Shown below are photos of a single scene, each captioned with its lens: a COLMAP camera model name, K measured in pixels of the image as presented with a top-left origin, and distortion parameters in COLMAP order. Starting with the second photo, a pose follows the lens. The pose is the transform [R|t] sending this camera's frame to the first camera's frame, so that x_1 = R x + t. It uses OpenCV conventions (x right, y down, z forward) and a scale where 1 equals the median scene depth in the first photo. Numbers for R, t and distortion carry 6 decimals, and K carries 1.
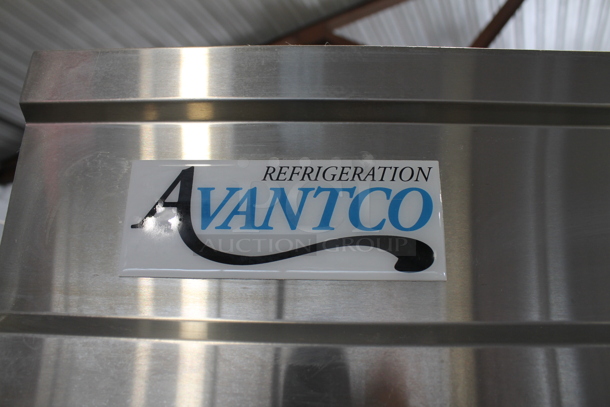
lens RADIAL K [[510.7, 0, 305.0], [0, 510.7, 203.5], [0, 0, 1]] dist [-0.154558, 0.132261]
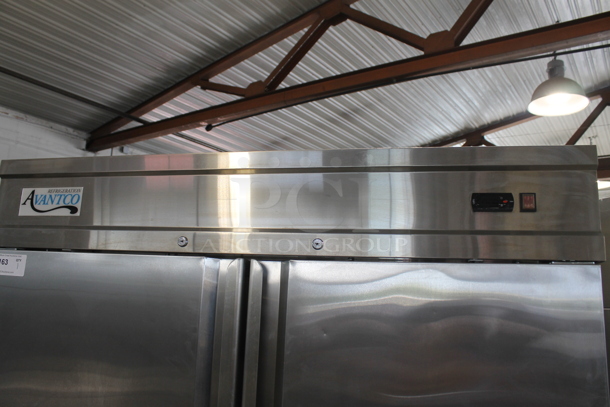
lens RADIAL K [[510.7, 0, 305.0], [0, 510.7, 203.5], [0, 0, 1]] dist [-0.154558, 0.132261]
pose [[0.979101, -0.014540, -0.202856, 2.912507], [0.038301, 0.992776, 0.113701, -0.350666], [0.199737, -0.119095, 0.972585, -2.646453]]
